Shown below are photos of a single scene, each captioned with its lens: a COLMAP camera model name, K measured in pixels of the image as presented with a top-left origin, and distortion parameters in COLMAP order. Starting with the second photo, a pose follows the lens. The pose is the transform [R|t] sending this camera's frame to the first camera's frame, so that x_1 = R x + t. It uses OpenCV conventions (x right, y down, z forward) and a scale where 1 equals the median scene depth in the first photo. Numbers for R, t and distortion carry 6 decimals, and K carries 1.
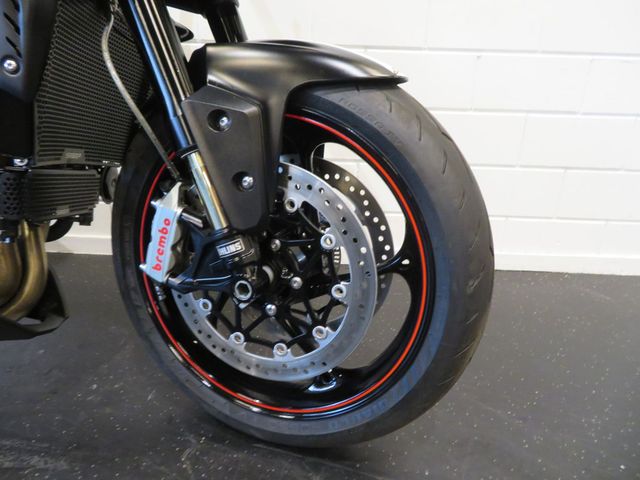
lens RADIAL K [[459.2, 0, 320.0], [0, 459.2, 240.0], [0, 0, 1]] dist [-0.006934, -0.005600]
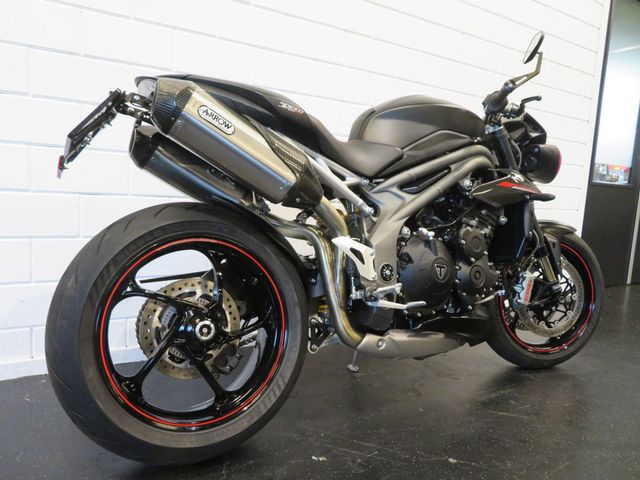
lens RADIAL K [[460.4, 0, 320.0], [0, 460.4, 240.0], [0, 0, 1]] dist [-0.000206, 0.003562]
pose [[0.825827, -0.054217, 0.561311, -2.809292], [0.182261, 0.967608, -0.174689, -0.028116], [-0.533658, 0.246569, 0.808958, -0.632152]]
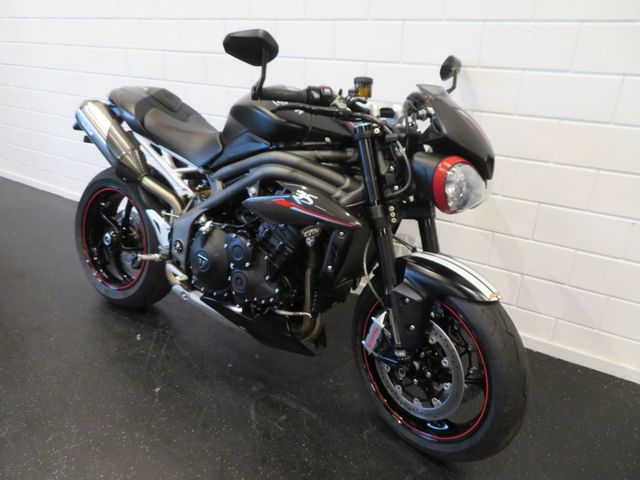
lens RADIAL K [[460.4, 0, 320.0], [0, 460.4, 240.0], [0, 0, 1]] dist [-0.000206, 0.003562]
pose [[0.866406, 0.190123, -0.461730, 0.349255], [-0.173288, 0.981693, 0.079061, -0.553230], [0.468308, 0.011514, 0.883490, -1.024860]]
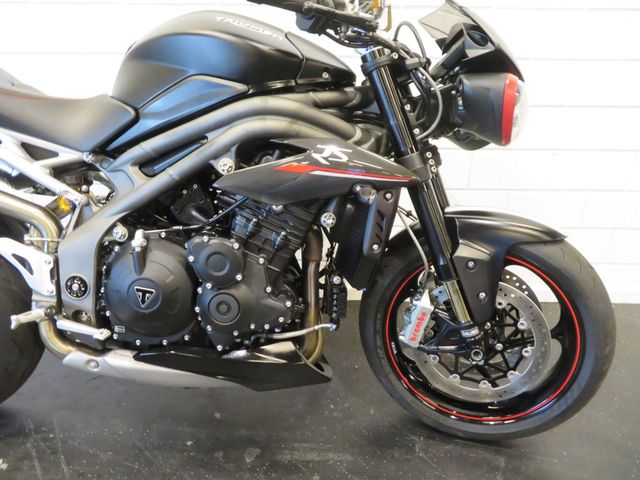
lens RADIAL K [[460.4, 0, 320.0], [0, 460.4, 240.0], [0, 0, 1]] dist [-0.000206, 0.003562]
pose [[0.999419, -0.031108, 0.013951, -0.695398], [0.030865, 0.999374, 0.017263, -0.339695], [-0.014479, -0.016822, 0.999754, -0.680751]]
